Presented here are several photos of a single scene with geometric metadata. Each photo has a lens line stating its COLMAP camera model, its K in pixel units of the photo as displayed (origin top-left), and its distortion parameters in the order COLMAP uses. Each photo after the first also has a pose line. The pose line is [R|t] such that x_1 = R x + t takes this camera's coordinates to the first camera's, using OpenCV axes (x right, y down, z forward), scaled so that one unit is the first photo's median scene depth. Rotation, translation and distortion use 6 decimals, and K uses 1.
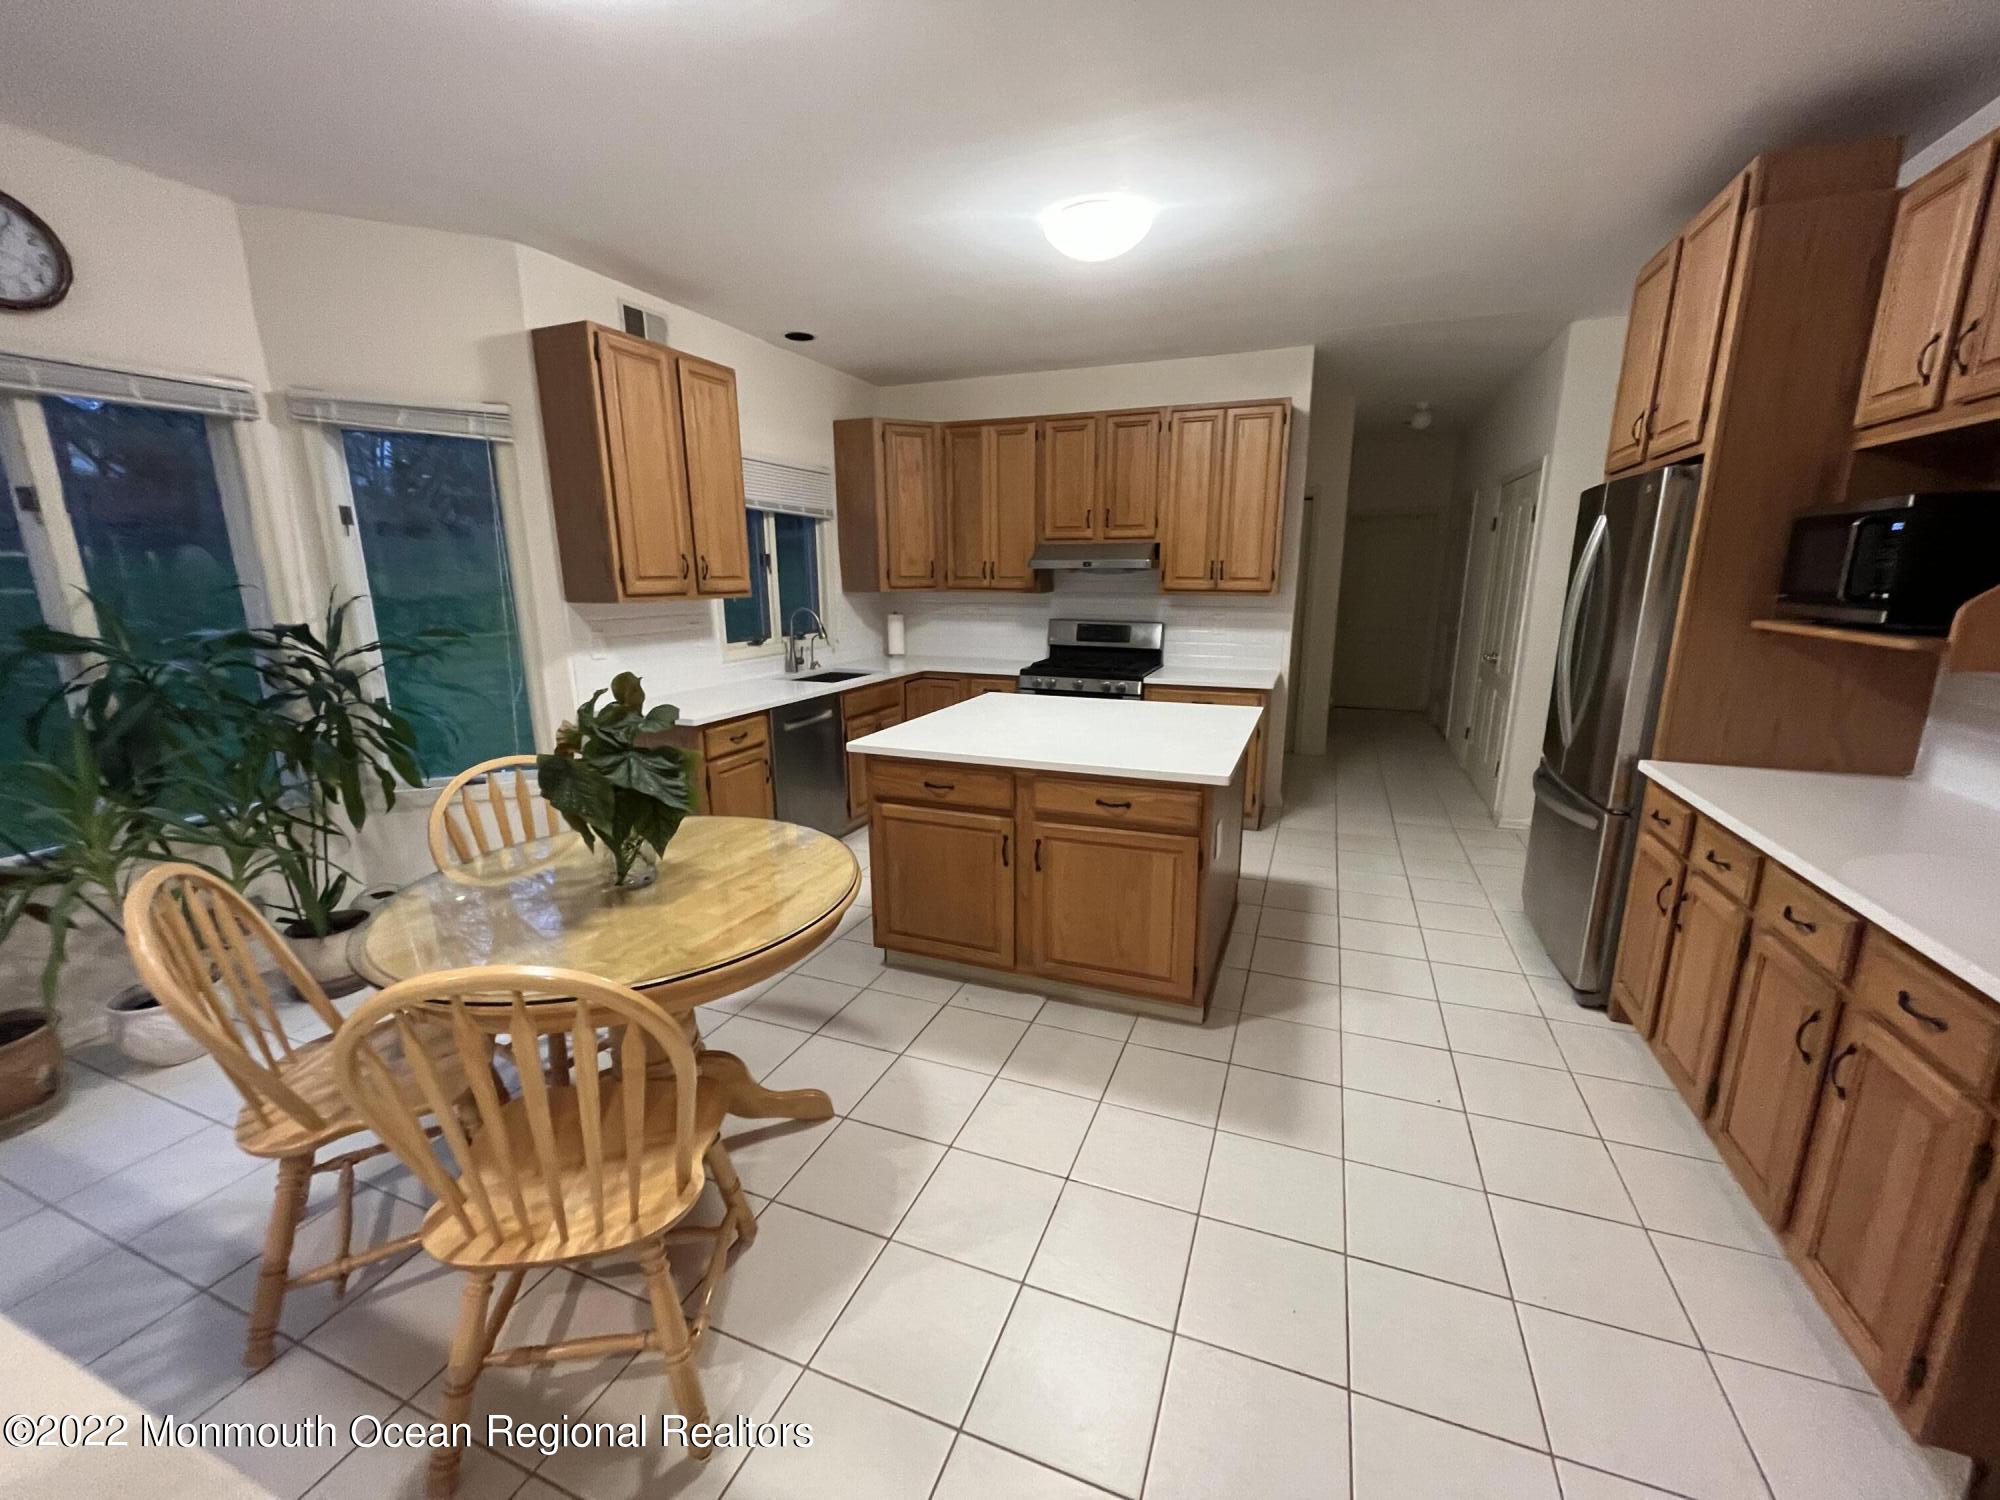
lens RADIAL K [[801.5, 0, 1006.5], [0, 801.5, 759.9], [0, 0, 1]] dist [-0.001437, -0.000127]
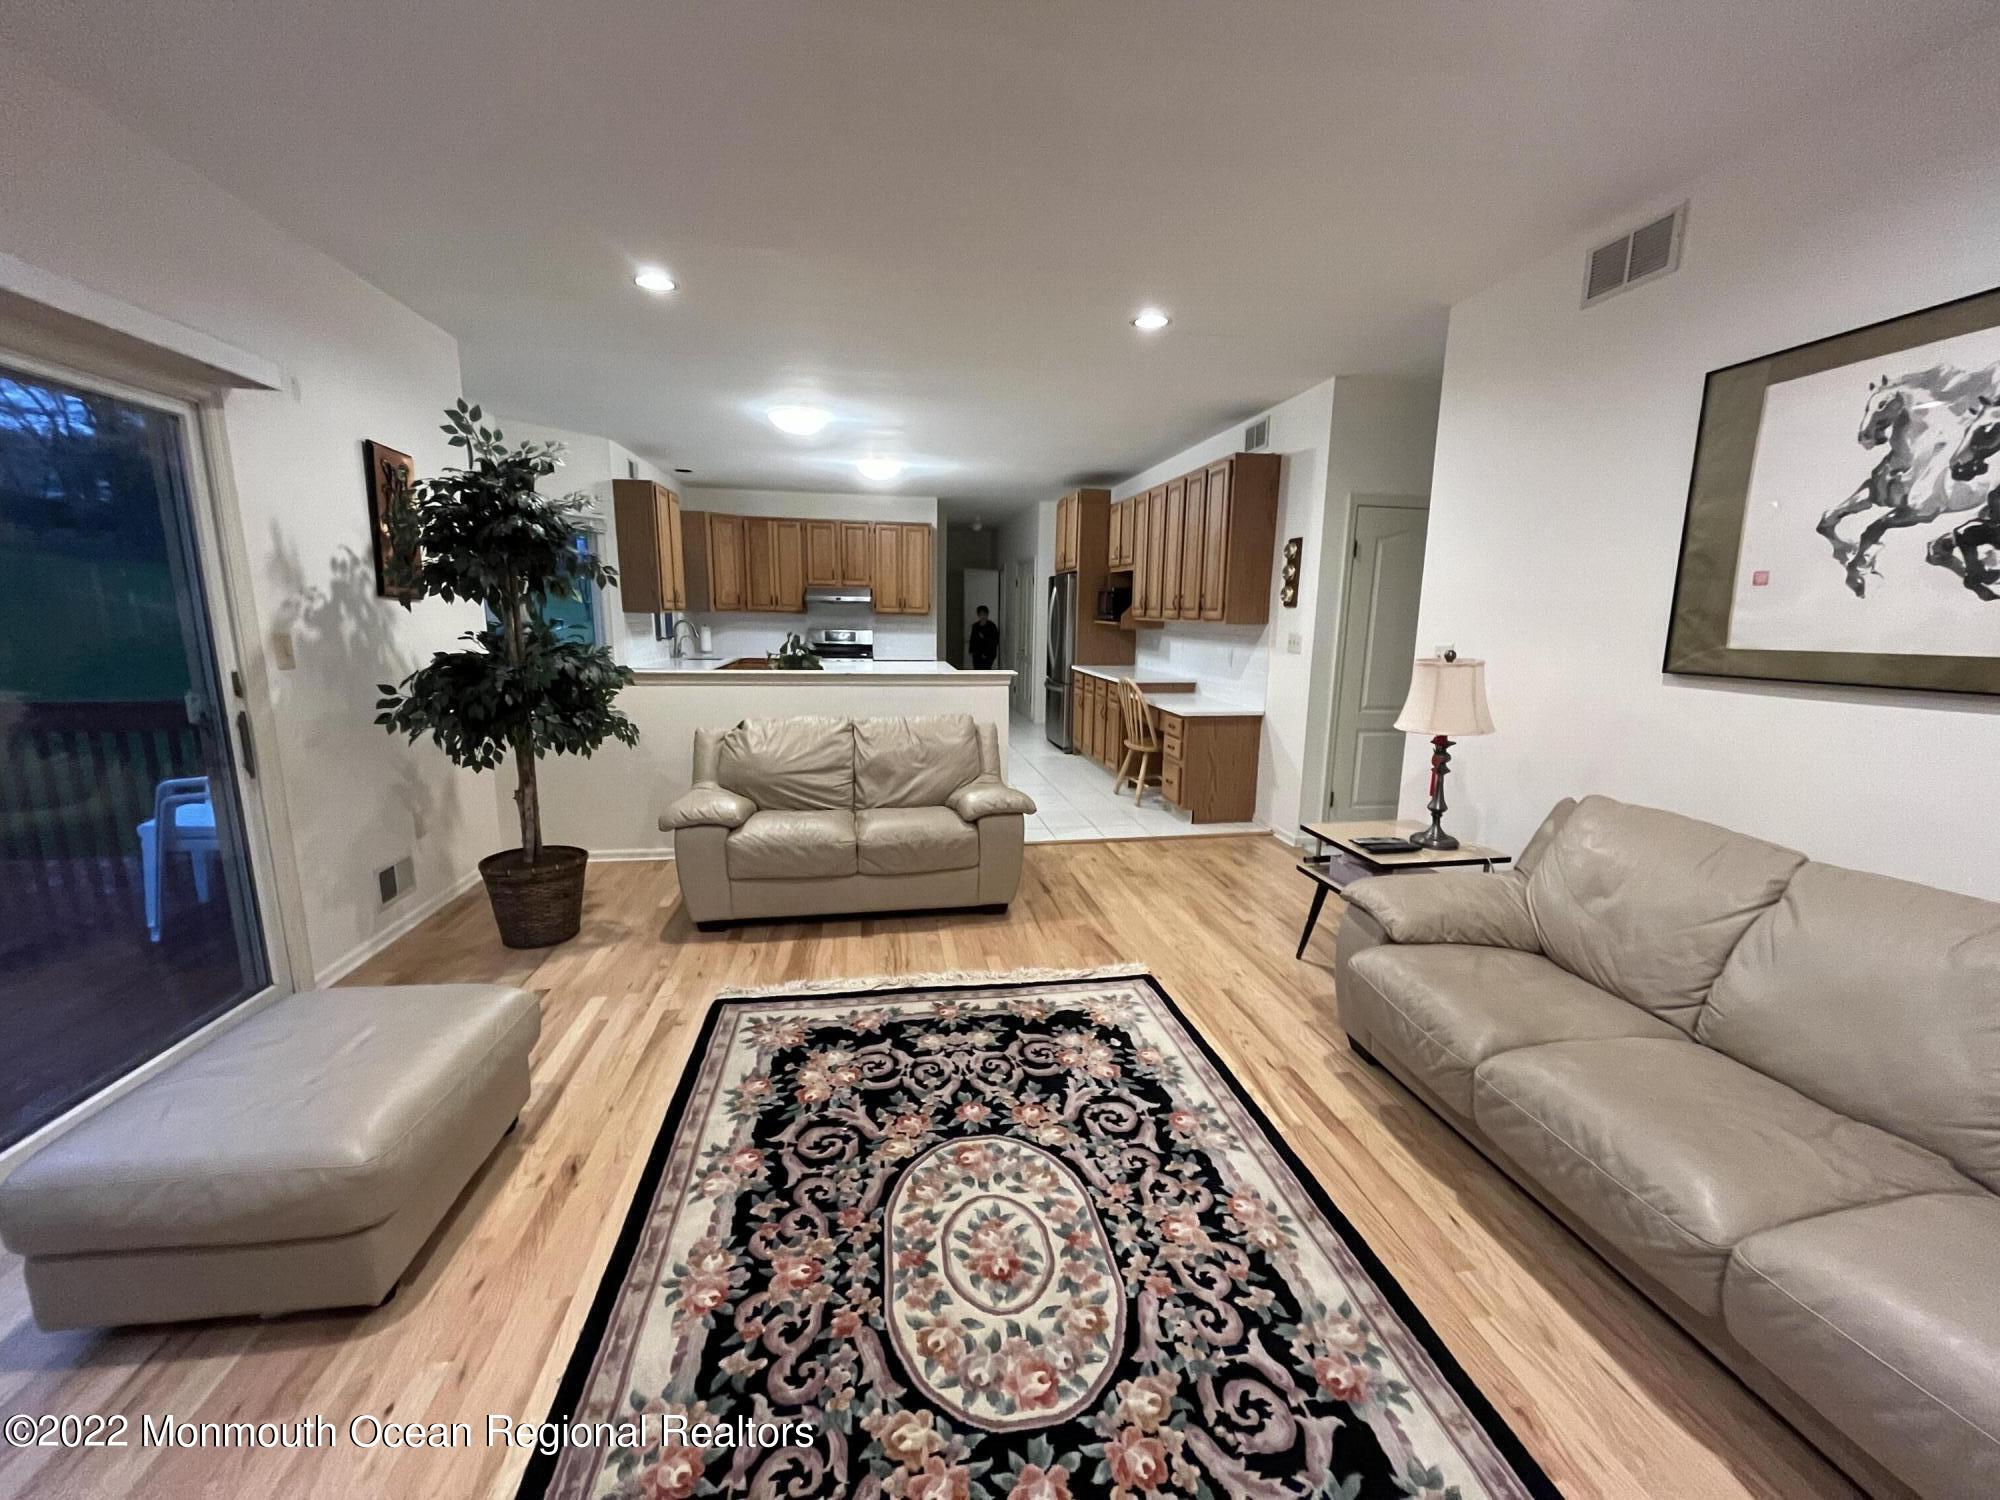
lens RADIAL K [[801.5, 0, 1001.5], [0, 801.5, 752.8], [0, 0, 1]] dist [-0.001437, -0.000127]
pose [[0.861117, -0.074657, 0.502896, -0.543574], [0.098429, 0.994926, -0.020841, 0.195637], [-0.498788, 0.067446, 0.864096, -0.803425]]
